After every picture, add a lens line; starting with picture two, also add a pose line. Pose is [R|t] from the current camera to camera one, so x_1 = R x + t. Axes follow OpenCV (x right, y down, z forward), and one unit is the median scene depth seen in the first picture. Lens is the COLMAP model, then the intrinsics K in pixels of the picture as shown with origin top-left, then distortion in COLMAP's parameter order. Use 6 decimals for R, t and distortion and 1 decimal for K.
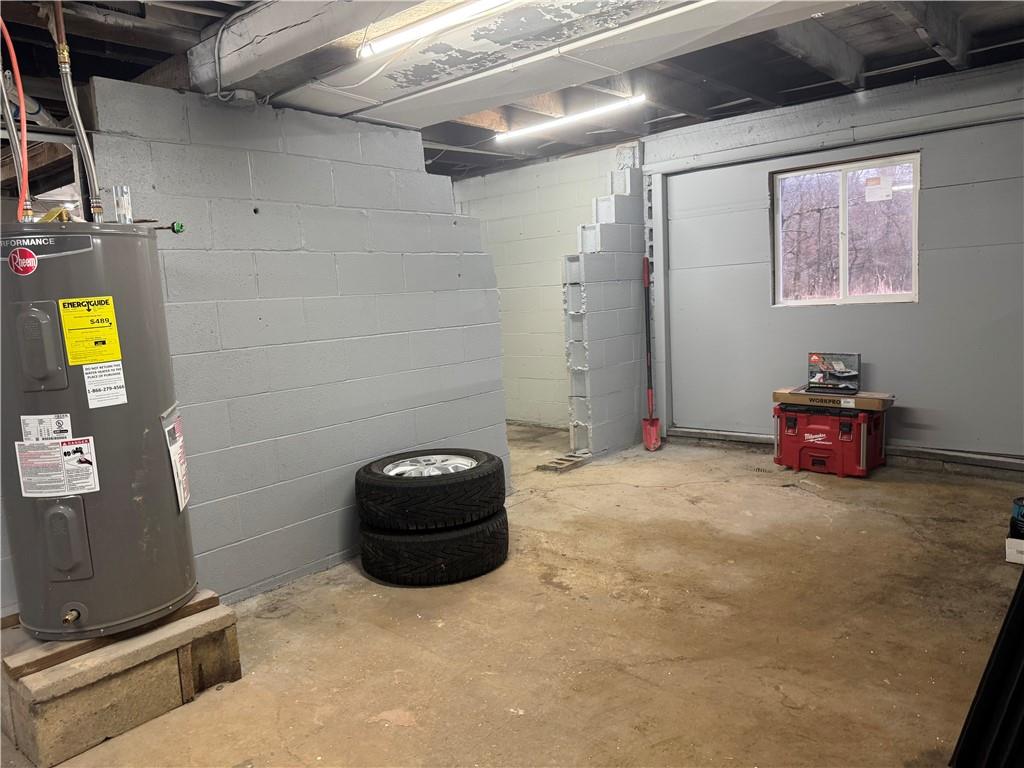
lens RADIAL K [[726.4, 0, 514.9], [0, 726.4, 376.2], [0, 0, 1]] dist [0.035258, -0.038378]
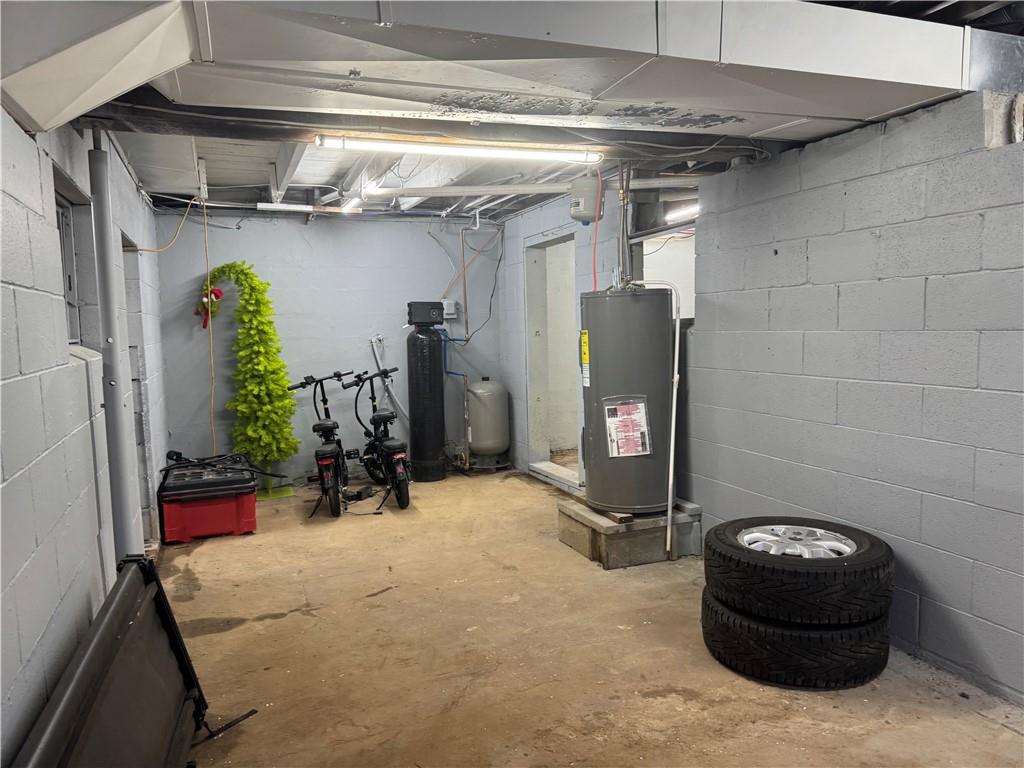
lens RADIAL K [[726.4, 0, 512.0], [0, 726.4, 386.7], [0, 0, 1]] dist [0.035258, -0.038378]
pose [[-0.472886, 0.146150, -0.868918, 0.964648], [-0.057858, 0.978869, 0.196131, -0.257002], [0.879222, 0.143021, -0.454438, 1.376661]]
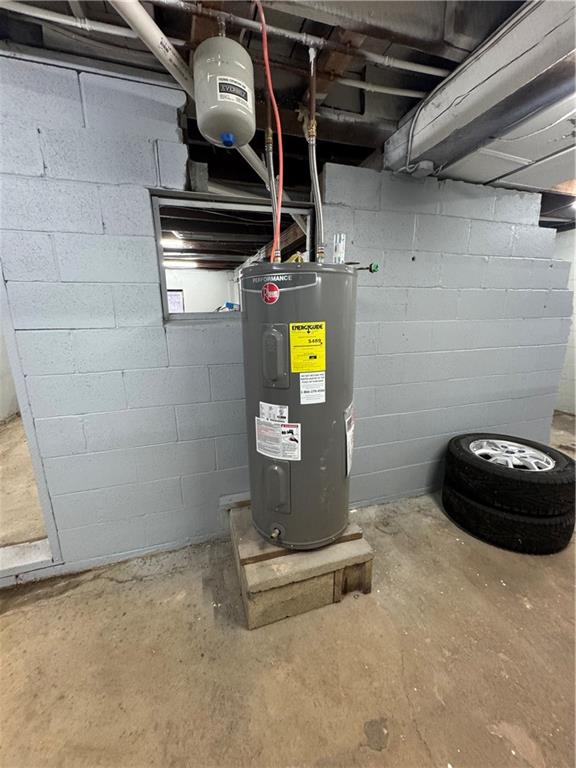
lens RADIAL K [[306.7, 0, 288.5], [0, 306.7, 382.4], [0, 0, 1]] dist [0.000511, 0.000448]
pose [[0.846169, 0.165998, -0.506402, -0.253574], [-0.101636, 0.983076, 0.152422, -0.065263], [0.523133, -0.077506, 0.848719, 0.403443]]
